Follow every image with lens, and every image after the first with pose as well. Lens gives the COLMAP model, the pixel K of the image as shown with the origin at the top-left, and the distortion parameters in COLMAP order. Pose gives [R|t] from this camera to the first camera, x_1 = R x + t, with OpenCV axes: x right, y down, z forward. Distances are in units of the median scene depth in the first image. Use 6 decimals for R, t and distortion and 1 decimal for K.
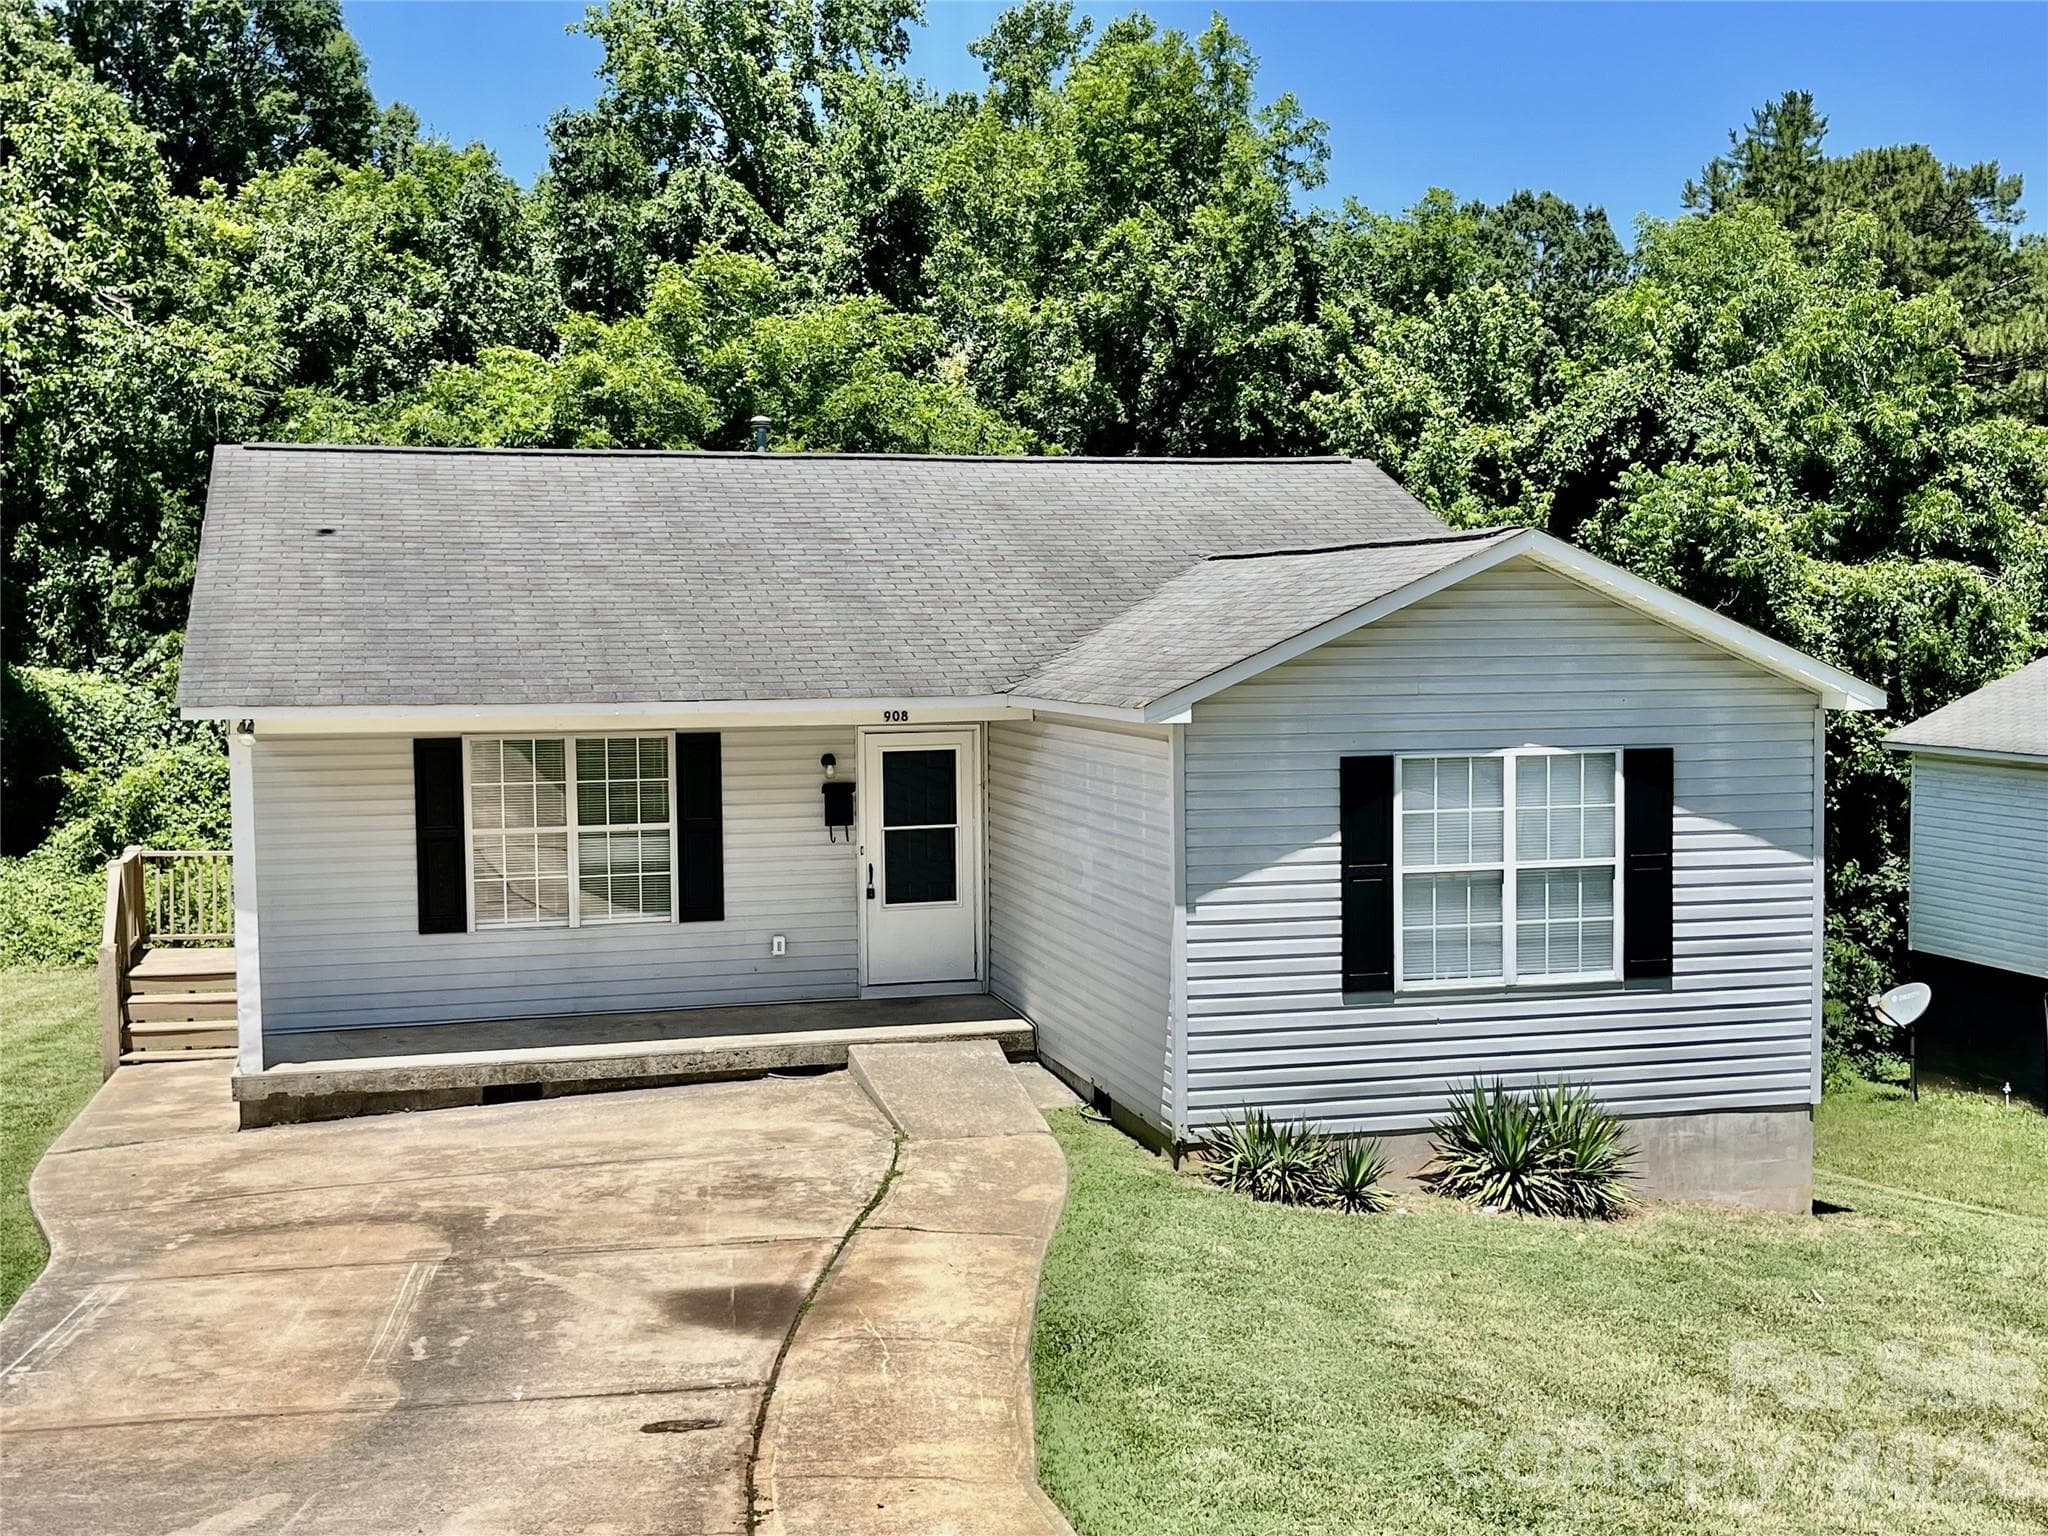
lens RADIAL K [[2279.1, 0, 994.8], [0, 2279.1, 791.7], [0, 0, 1]] dist [0.094614, -0.232491]
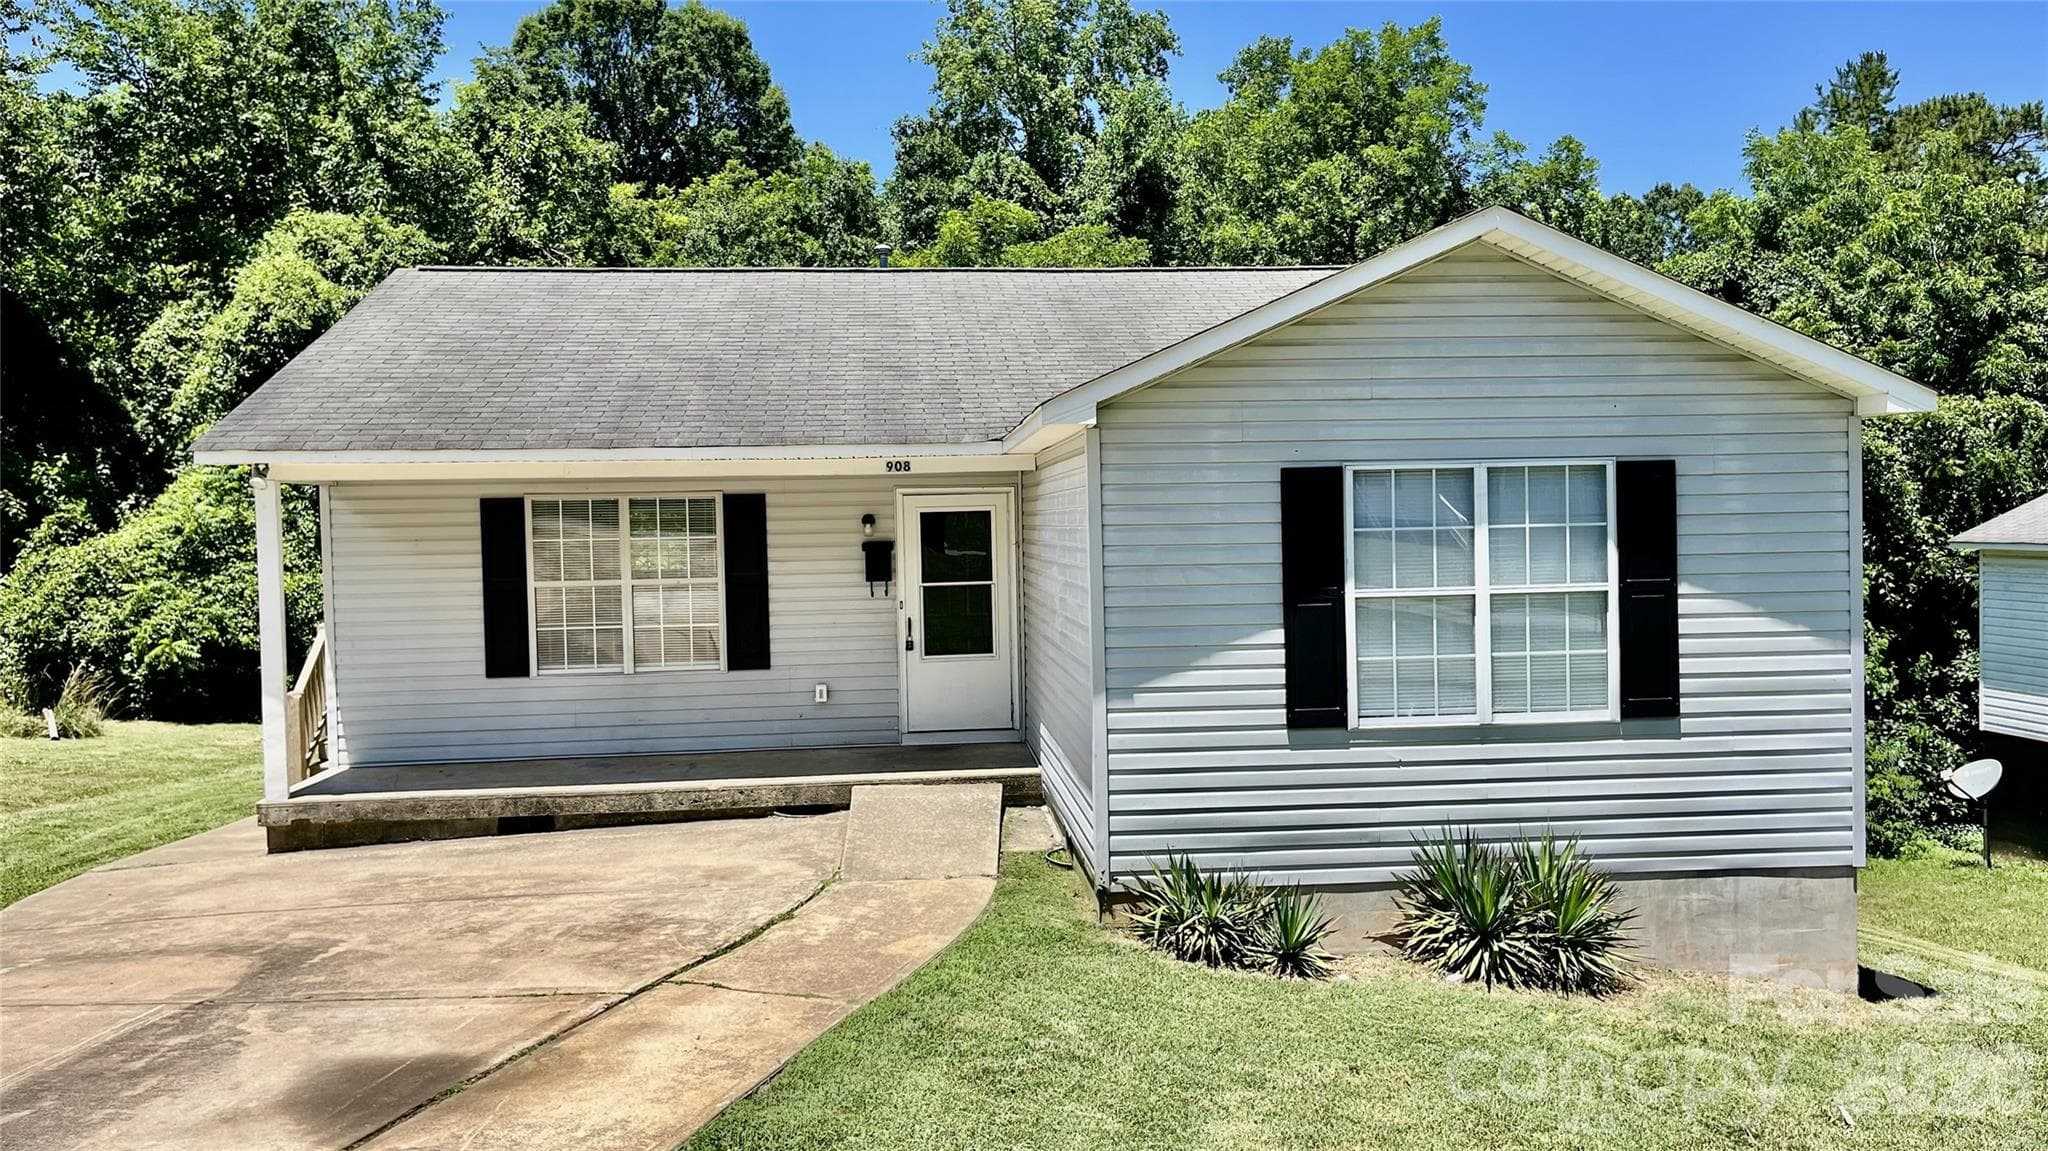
lens RADIAL K [[1563.6, 0, 1024.0], [0, 1563.6, 575.5], [0, 0, 1]] dist [0.042234, -0.043306]
pose [[0.985885, -0.005672, -0.167325, 0.143087], [-0.000786, 0.999258, -0.038504, 0.047633], [0.167420, 0.038092, 0.985150, 0.345261]]
